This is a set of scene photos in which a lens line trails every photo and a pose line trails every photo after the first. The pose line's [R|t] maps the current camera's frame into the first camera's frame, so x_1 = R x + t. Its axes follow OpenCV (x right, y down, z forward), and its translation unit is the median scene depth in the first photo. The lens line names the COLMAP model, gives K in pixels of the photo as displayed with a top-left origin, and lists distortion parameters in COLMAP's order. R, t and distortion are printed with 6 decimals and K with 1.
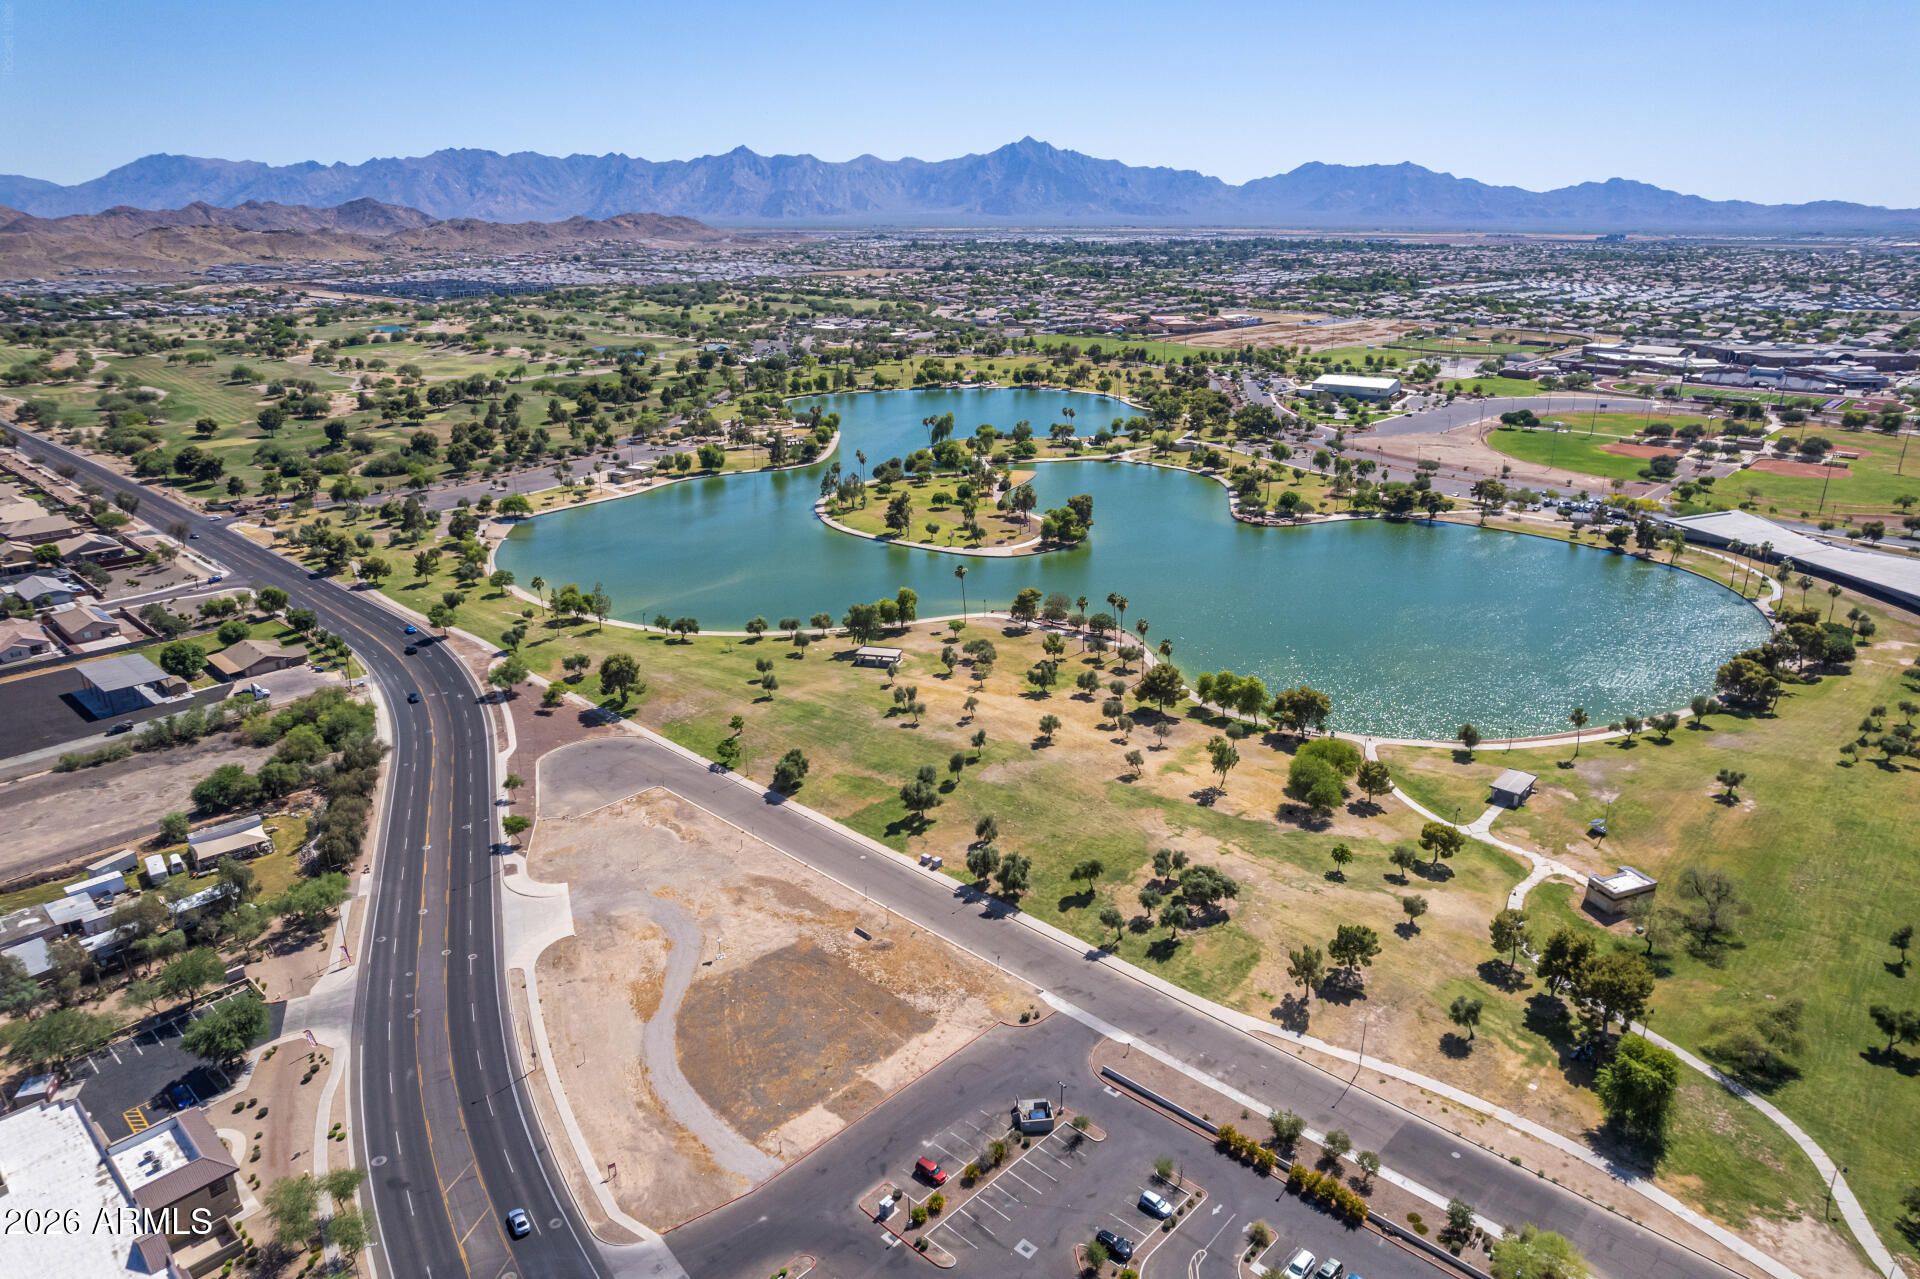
lens RADIAL K [[1228.8, 0, 964.9], [0, 1228.8, 642.2], [0, 0, 1]] dist [-0.072597, 0.065029]
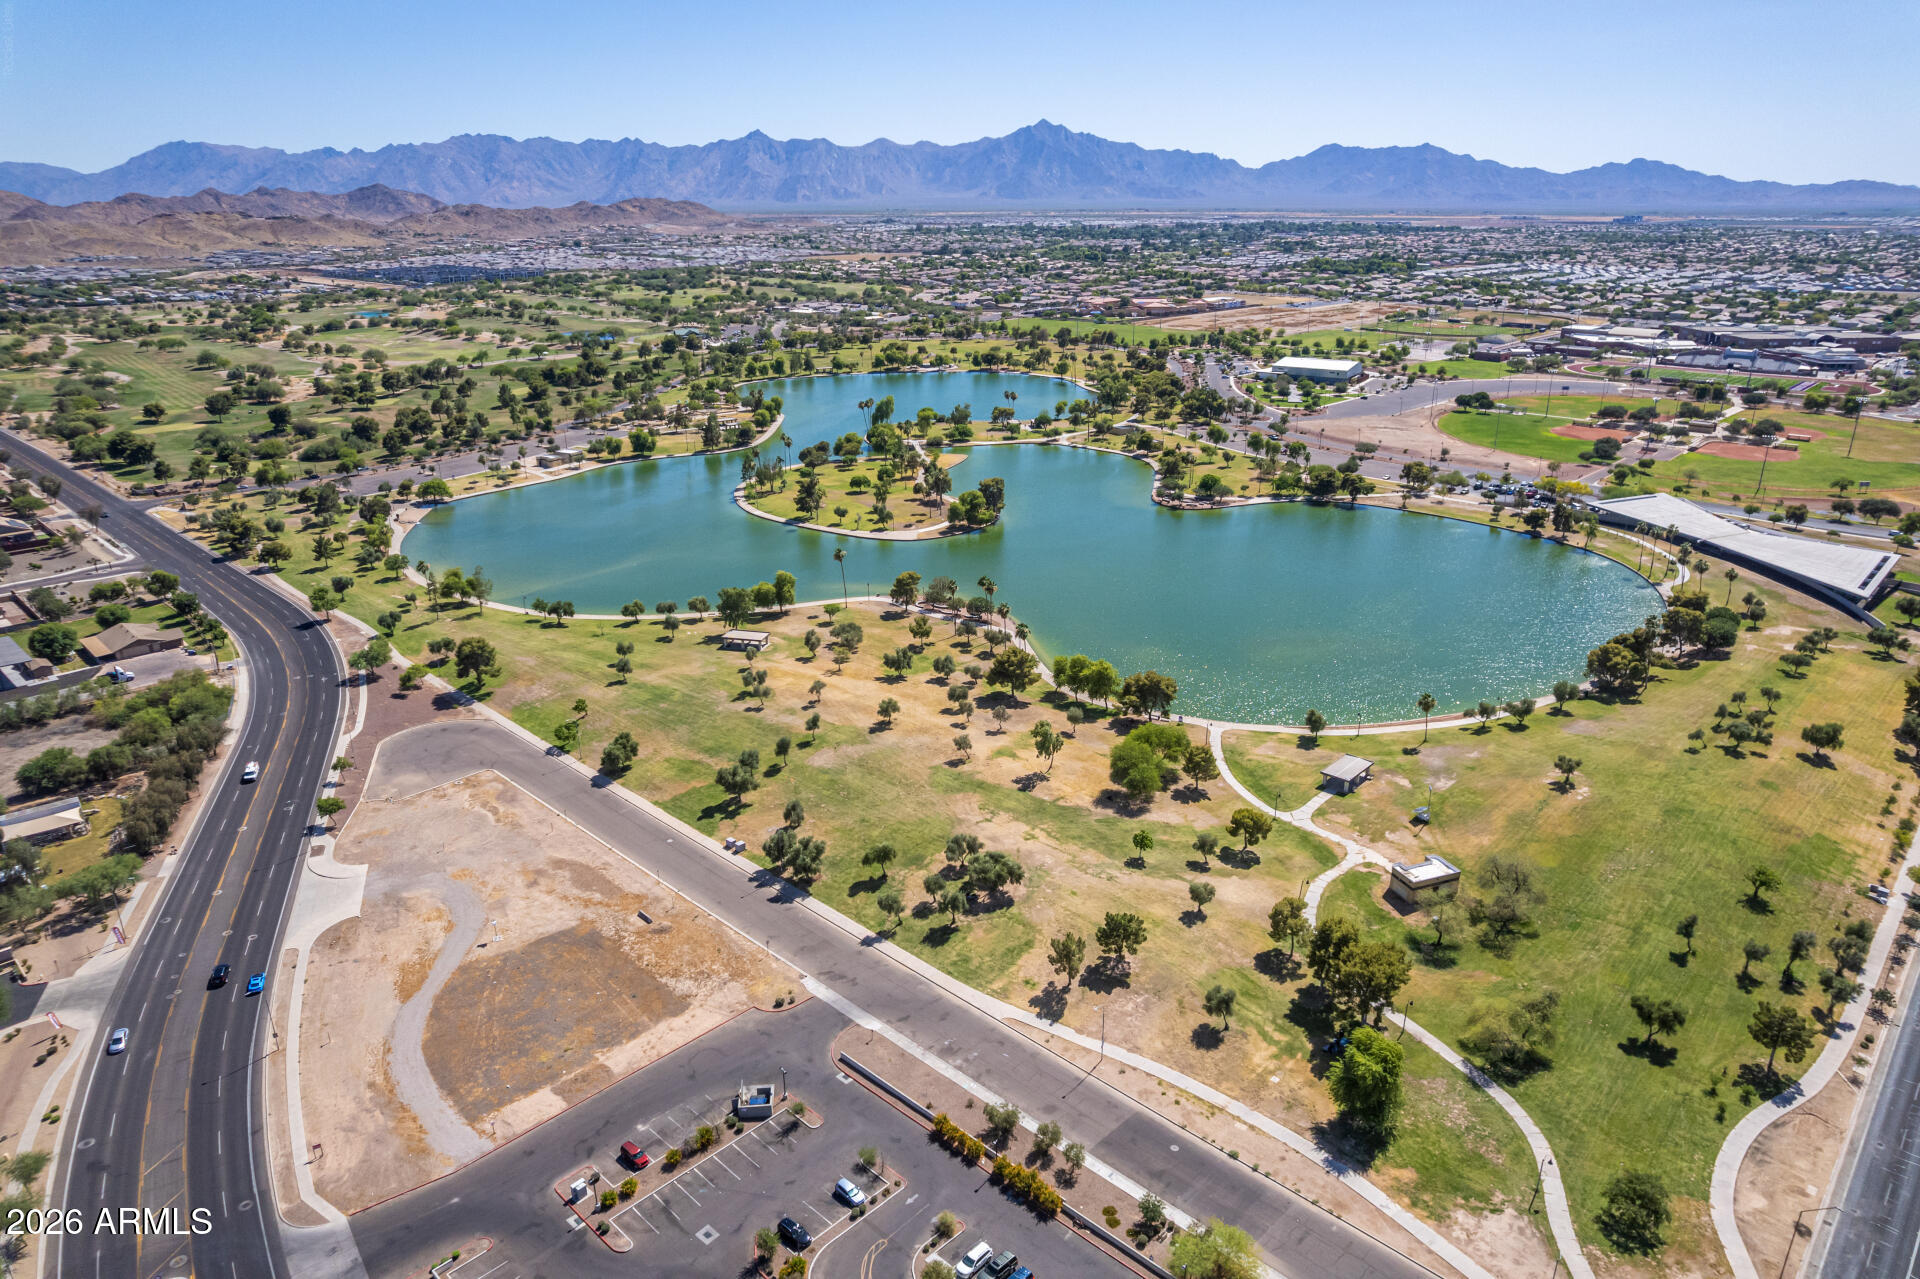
lens RADIAL K [[1228.8, 0, 964.9], [0, 1228.8, 642.2], [0, 0, 1]] dist [-0.072597, 0.065029]
pose [[0.999898, 0.001078, -0.014265, 0.118223], [-0.000910, 0.999930, 0.011815, 0.001391], [0.014277, -0.011801, 0.999828, 0.007749]]
